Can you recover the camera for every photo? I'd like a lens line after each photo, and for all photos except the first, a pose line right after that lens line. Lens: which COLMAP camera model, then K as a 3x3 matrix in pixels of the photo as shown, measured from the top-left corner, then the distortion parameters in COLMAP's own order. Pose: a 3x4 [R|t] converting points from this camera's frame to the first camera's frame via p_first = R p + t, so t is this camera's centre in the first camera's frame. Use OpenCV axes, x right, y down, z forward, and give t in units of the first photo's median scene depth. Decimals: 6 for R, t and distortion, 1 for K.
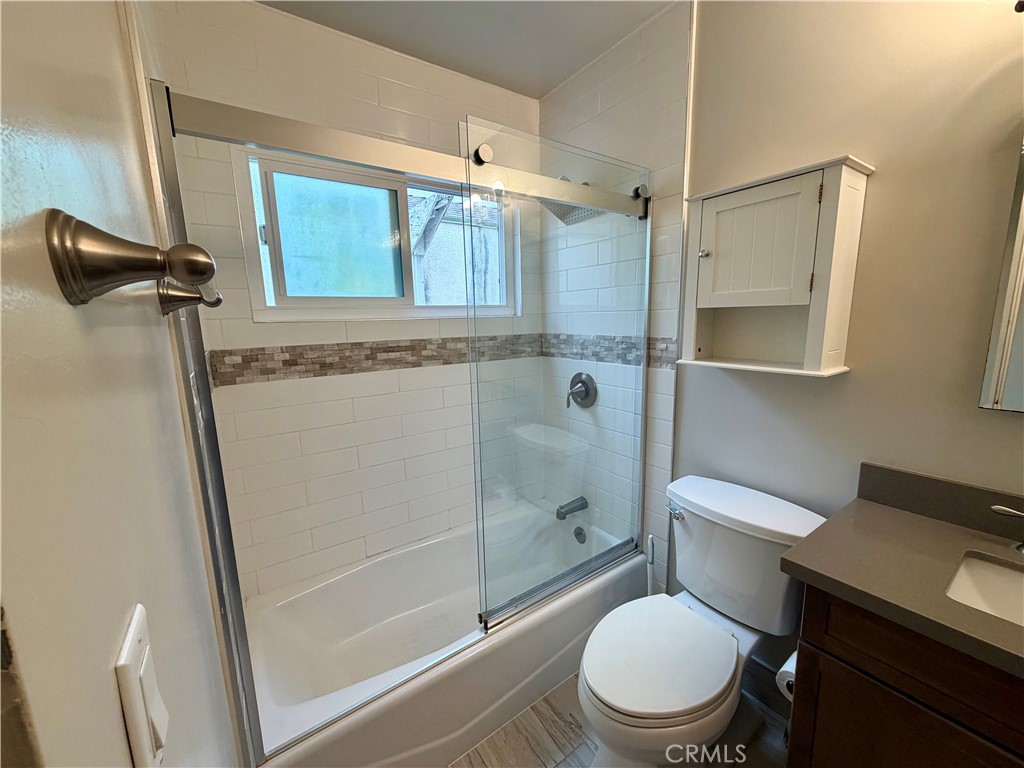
lens RADIAL K [[406.0, 0, 508.9], [0, 406.0, 385.9], [0, 0, 1]] dist [0.000735, -0.000059]
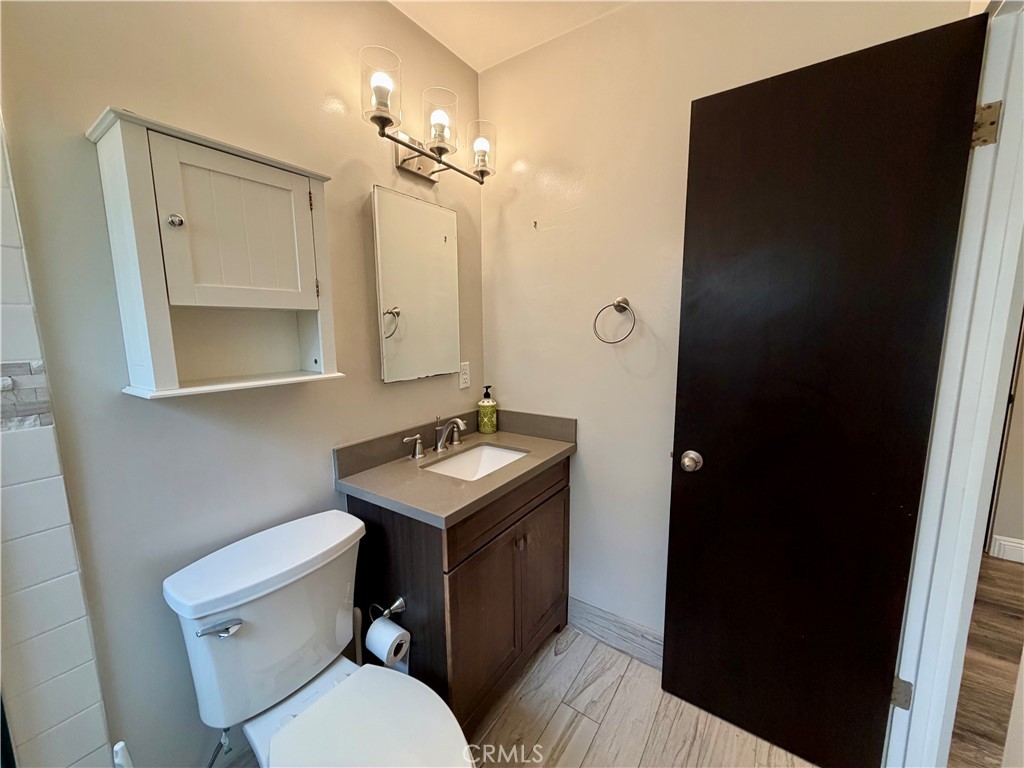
lens RADIAL K [[406.0, 0, 510.1], [0, 406.0, 384.4], [0, 0, 1]] dist [0.000735, -0.000059]
pose [[-0.350117, -0.098499, 0.931513, -0.328784], [0.184099, 0.967824, 0.171534, -0.087394], [-0.918436, 0.231548, -0.320718, 0.782492]]
